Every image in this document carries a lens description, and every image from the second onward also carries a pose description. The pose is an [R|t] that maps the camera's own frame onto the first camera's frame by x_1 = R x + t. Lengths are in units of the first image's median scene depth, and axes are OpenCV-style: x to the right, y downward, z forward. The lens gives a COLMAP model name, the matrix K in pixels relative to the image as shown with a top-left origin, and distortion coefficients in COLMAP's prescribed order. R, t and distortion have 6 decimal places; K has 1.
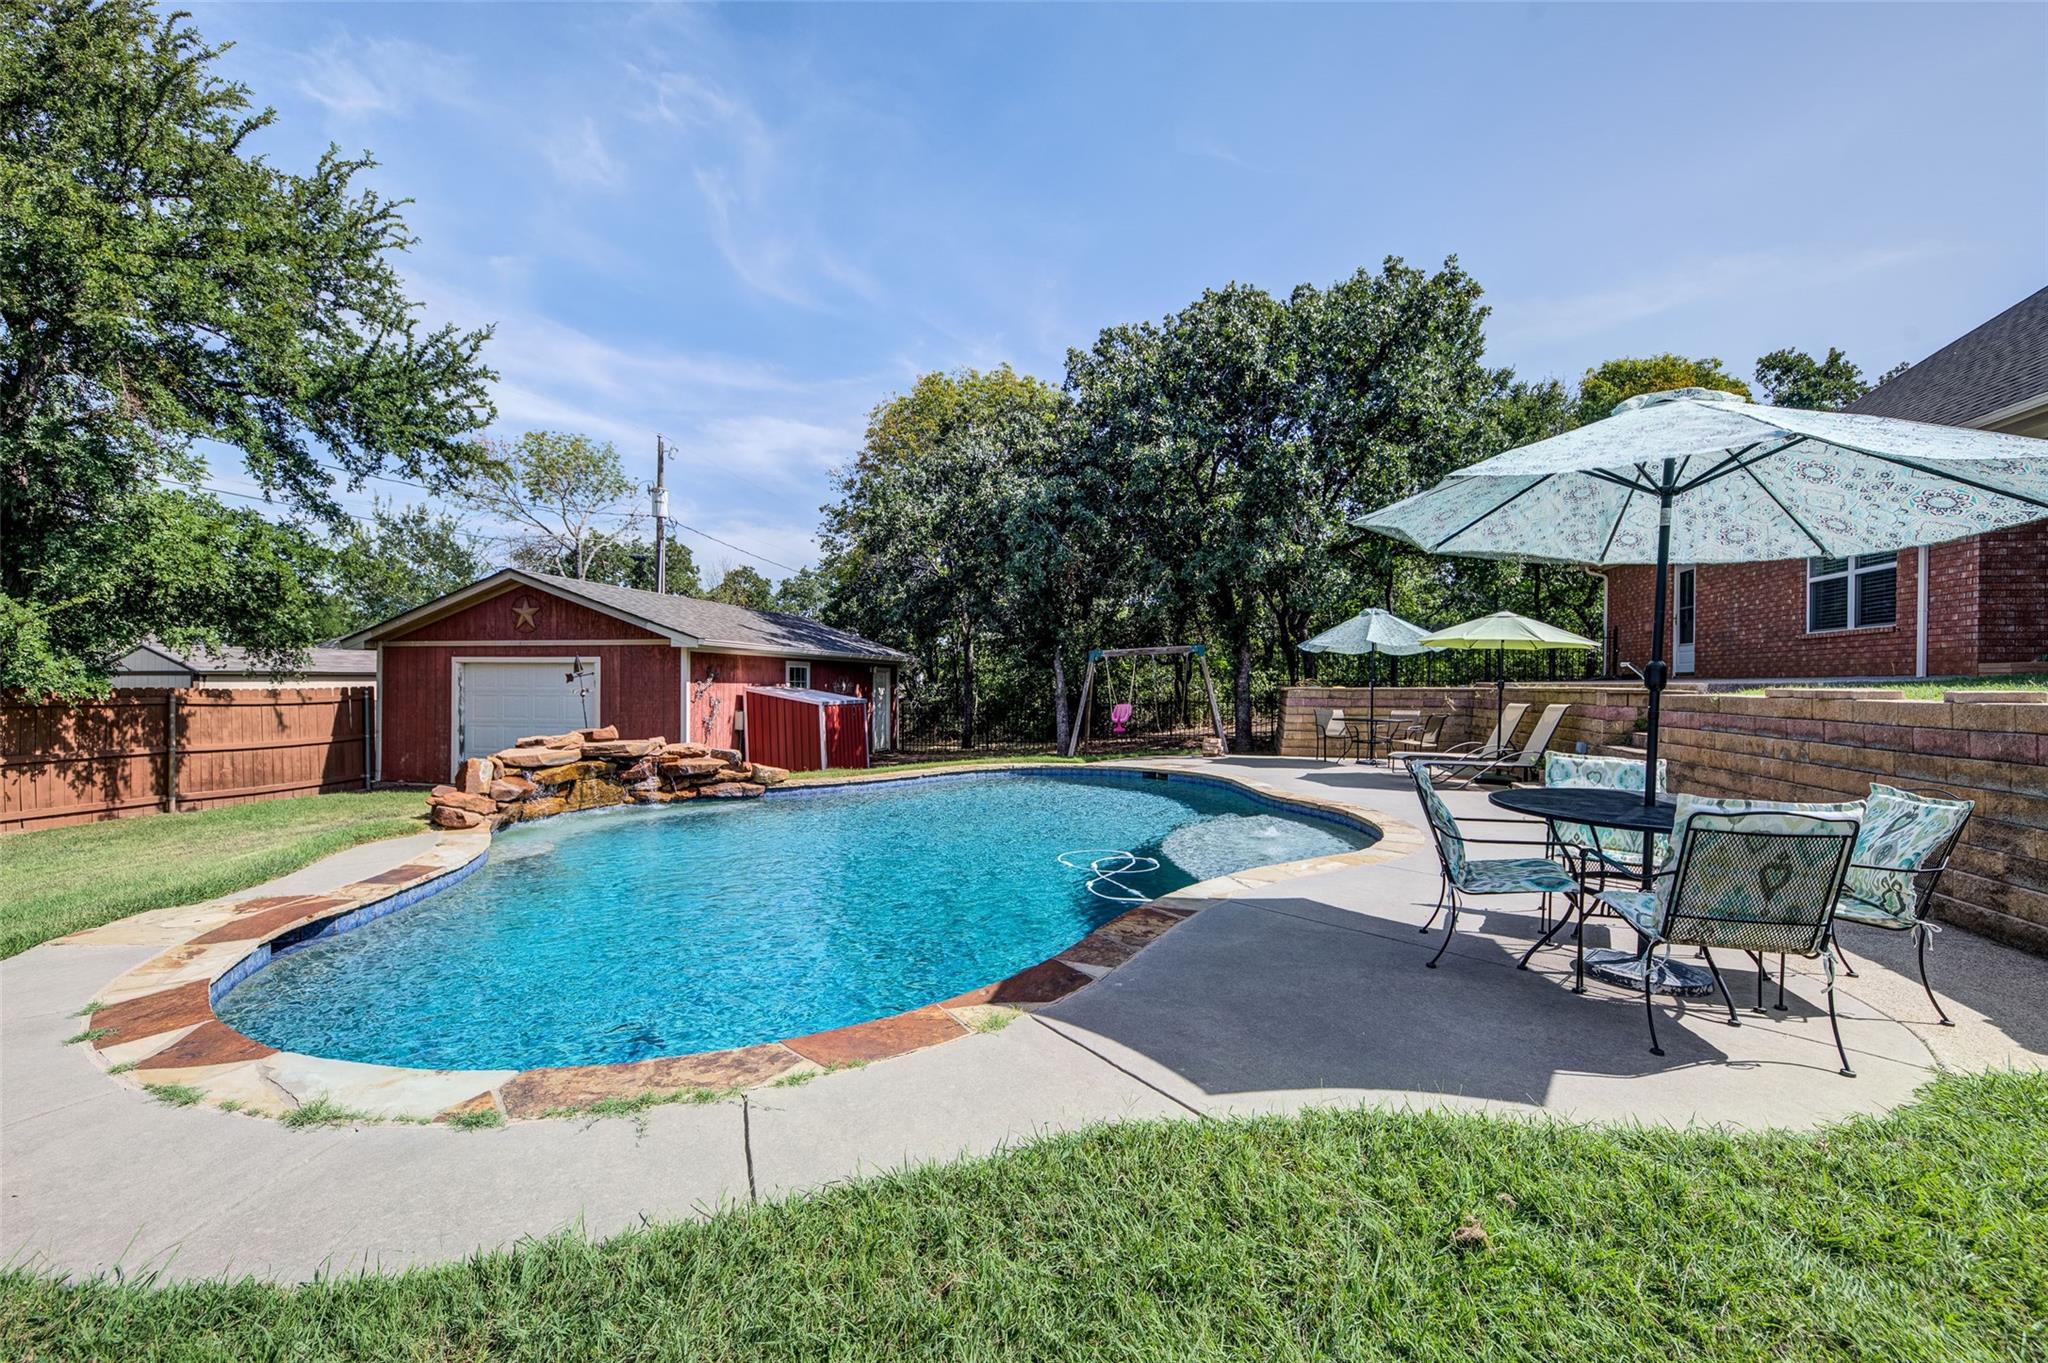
lens RADIAL K [[835.5, 0, 1023.6], [0, 835.5, 685.1], [0, 0, 1]] dist [0.002003, -0.000145]
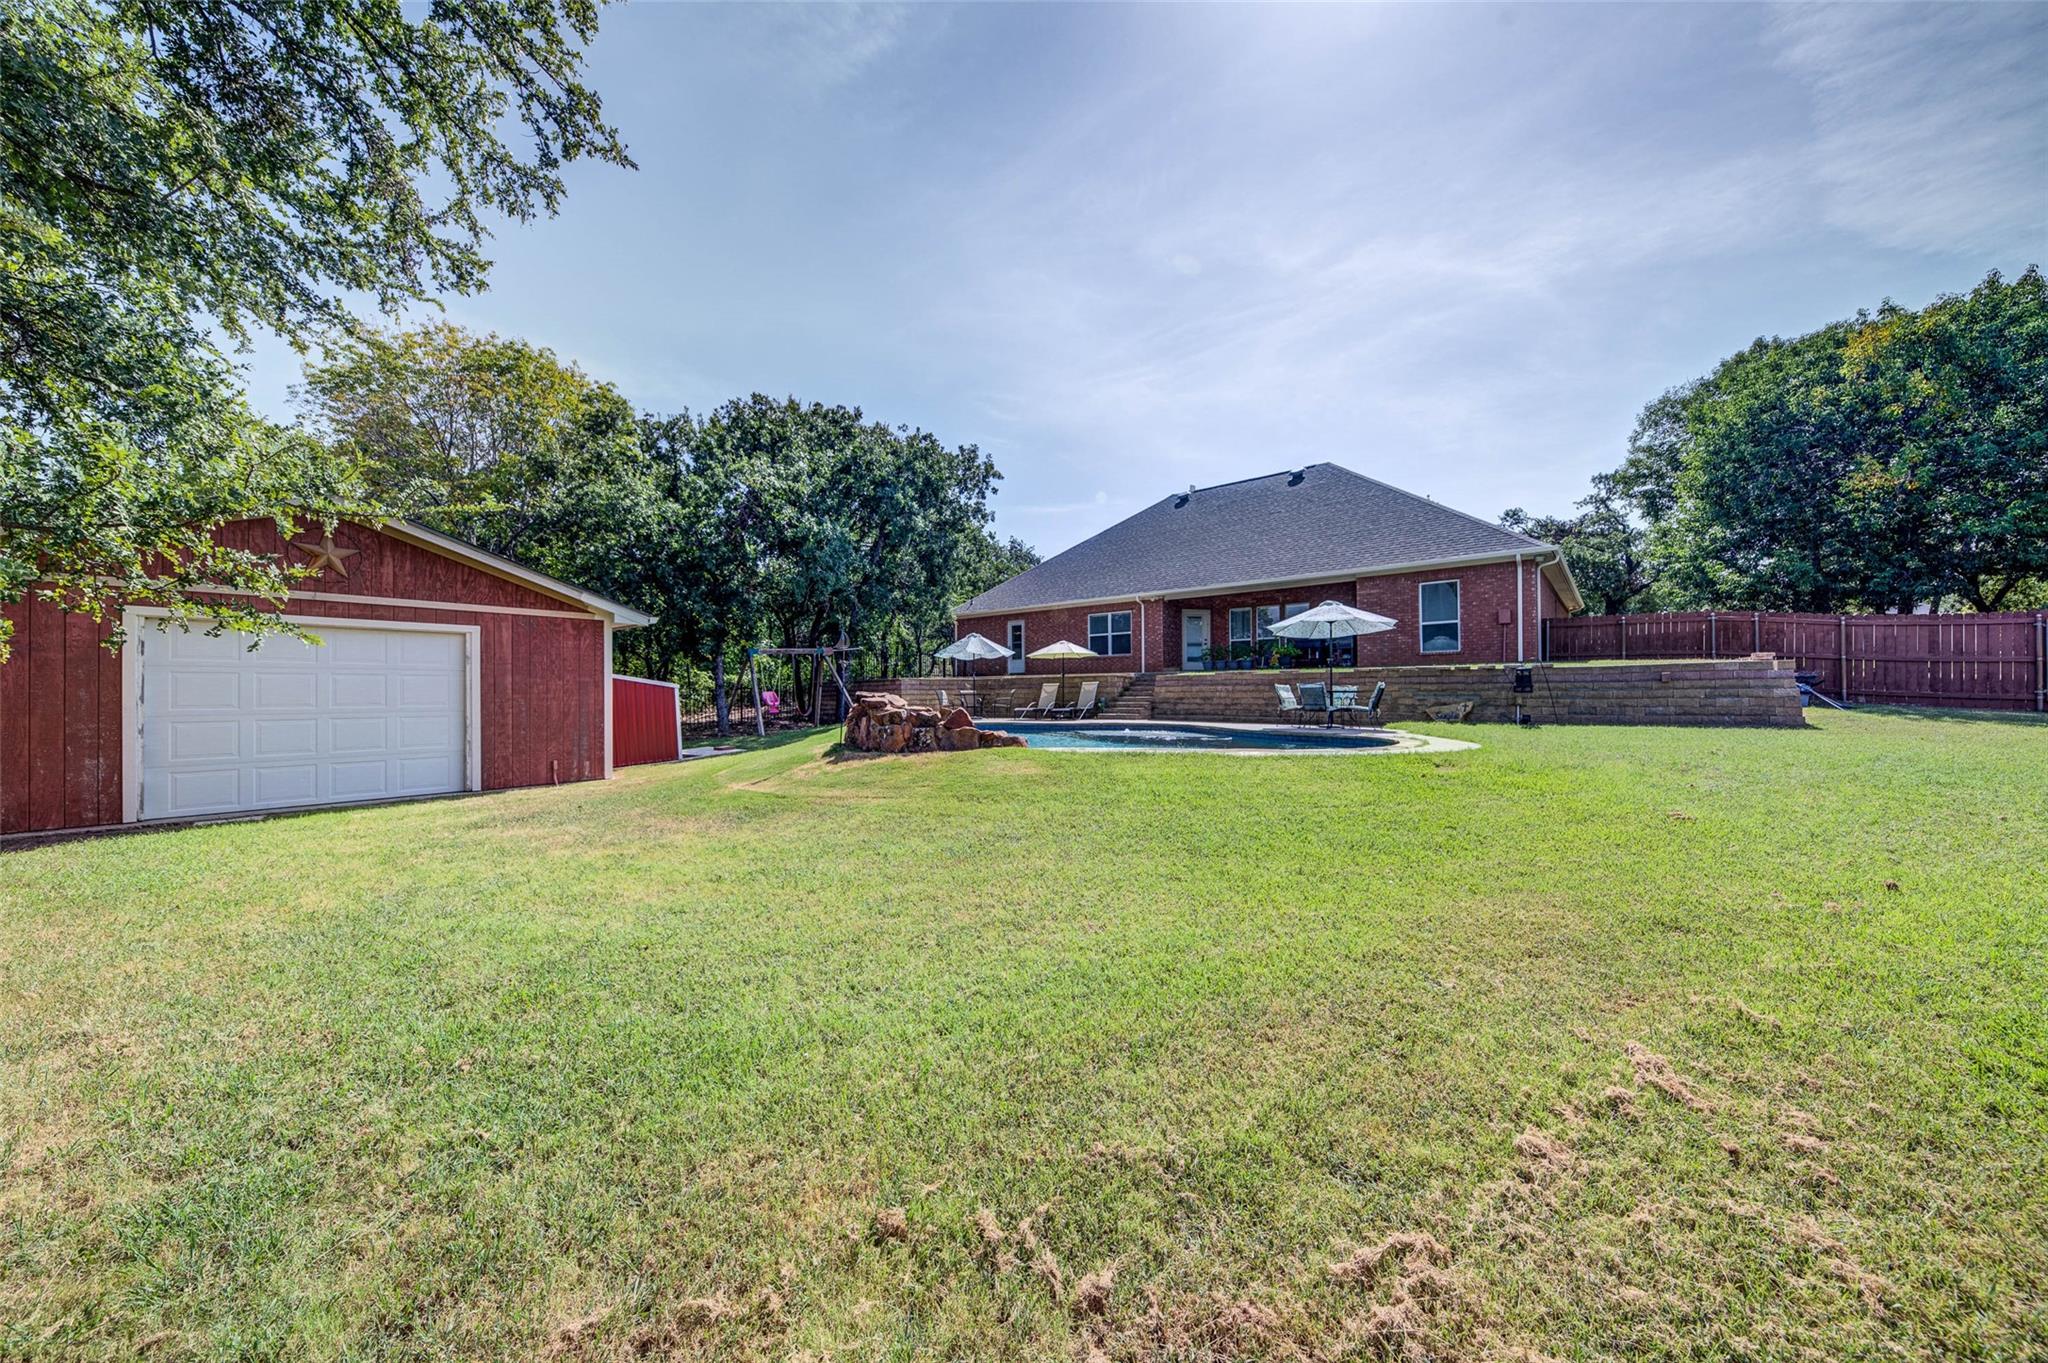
lens RADIAL K [[707.0, 0, 1017.4], [0, 707.0, 685.3], [0, 0, 1]] dist [0.002739, 0.000084]
pose [[0.404417, 0.000797, 0.914574, -1.111800], [0.009308, 0.999944, -0.004988, 0.035611], [-0.914527, 0.010530, 0.404387, 0.336832]]
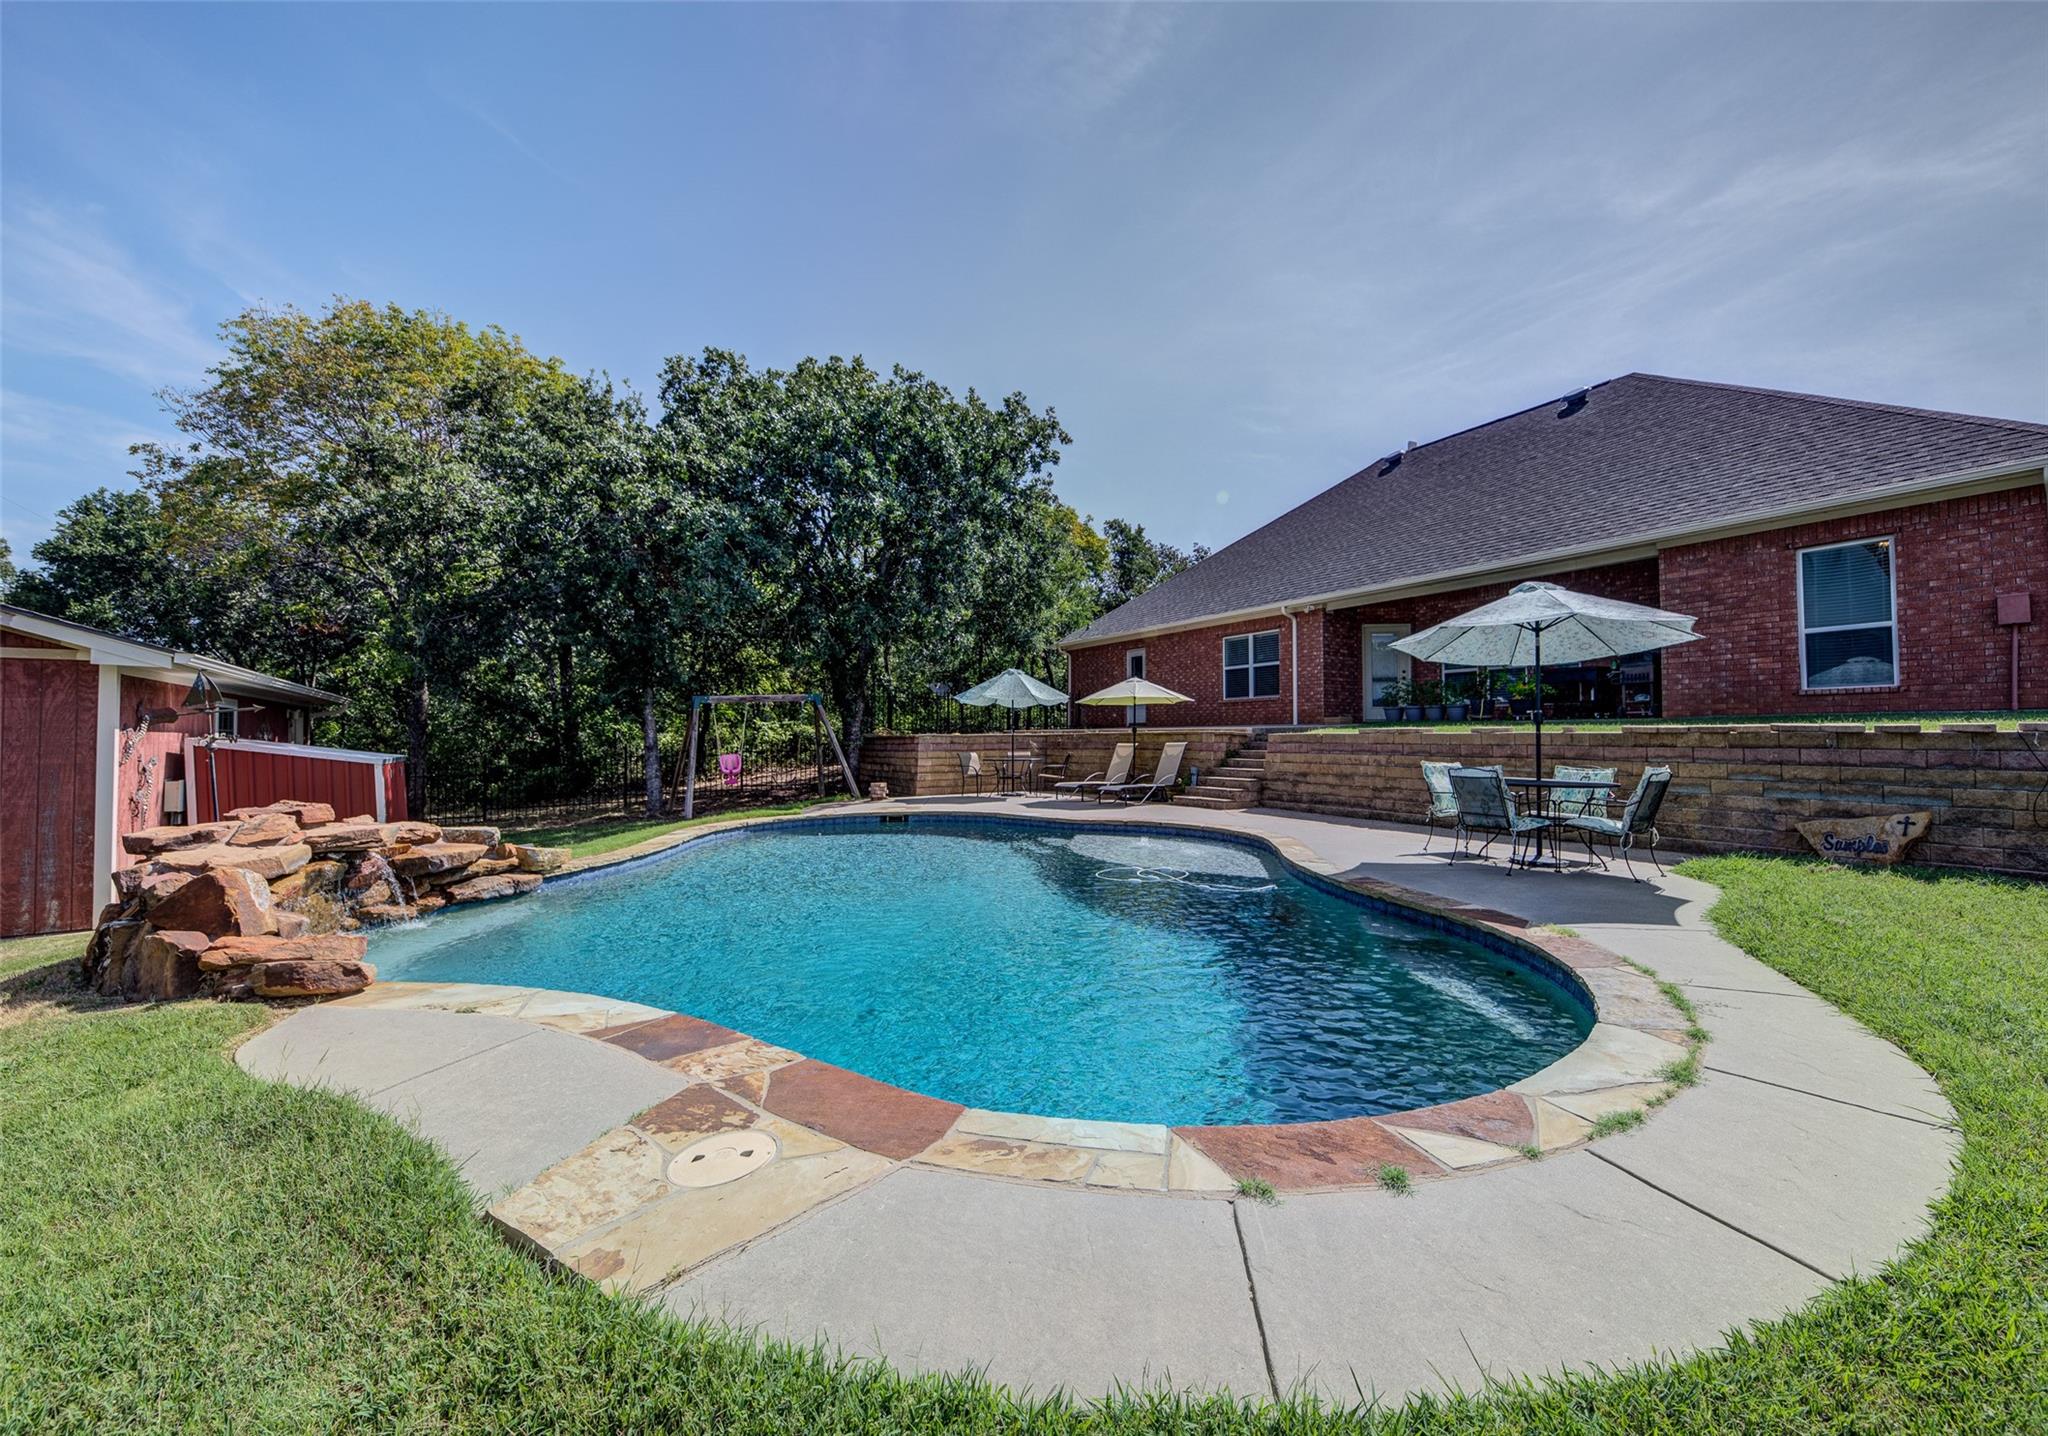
lens RADIAL K [[827.5, 0, 1028.4], [0, 827.5, 718.8], [0, 0, 1]] dist [-0.001308, -0.001848]
pose [[0.630790, 0.011056, 0.775875, -0.591979], [0.008824, 0.999732, -0.021420, 0.009265], [-0.775904, 0.020358, 0.630523, 0.247878]]
